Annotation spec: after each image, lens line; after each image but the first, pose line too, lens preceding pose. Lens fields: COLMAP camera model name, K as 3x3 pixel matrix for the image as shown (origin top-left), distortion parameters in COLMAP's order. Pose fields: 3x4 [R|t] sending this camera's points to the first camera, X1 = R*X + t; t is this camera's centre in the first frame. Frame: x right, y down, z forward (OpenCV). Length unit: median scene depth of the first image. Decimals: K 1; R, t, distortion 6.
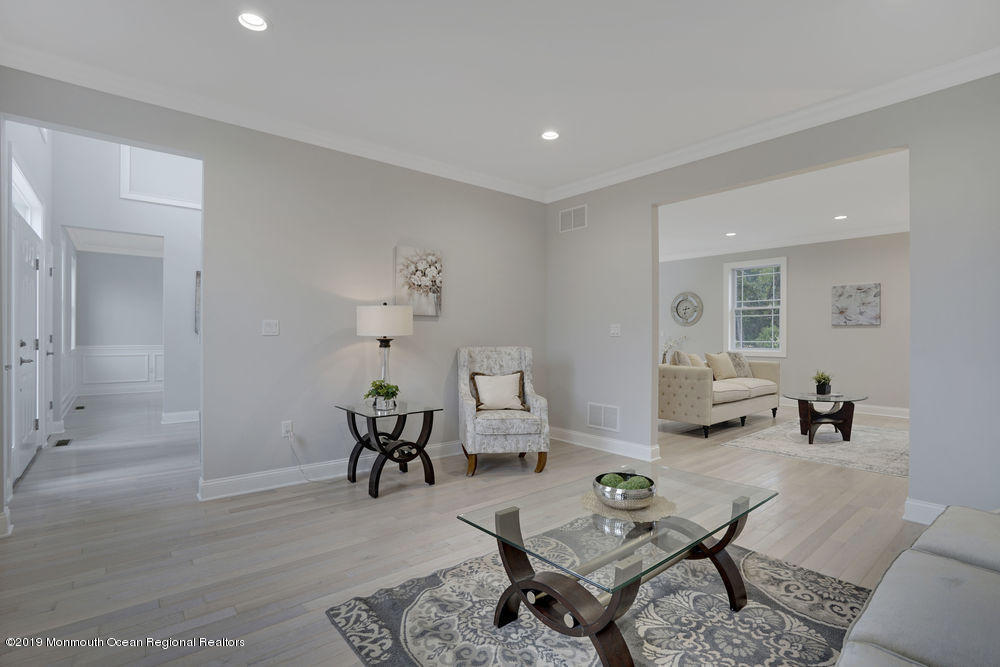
lens RADIAL K [[468.4, 0, 496.2], [0, 468.4, 336.4], [0, 0, 1]] dist [-0.001491, 0.000361]
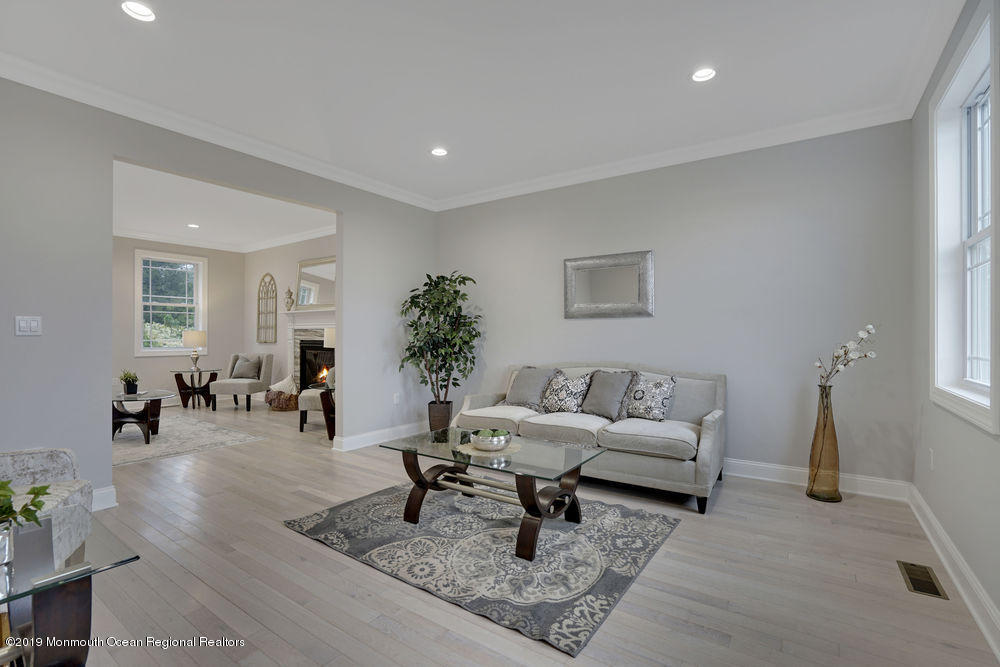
lens RADIAL K [[468.4, 0, 496.2], [0, 468.4, 336.4], [0, 0, 1]] dist [-0.001491, 0.000361]
pose [[-0.267880, -0.008750, 0.963413, -0.540801], [0.003453, 0.999944, 0.010042, -0.004066], [-0.963446, 0.006017, -0.267834, 0.643099]]
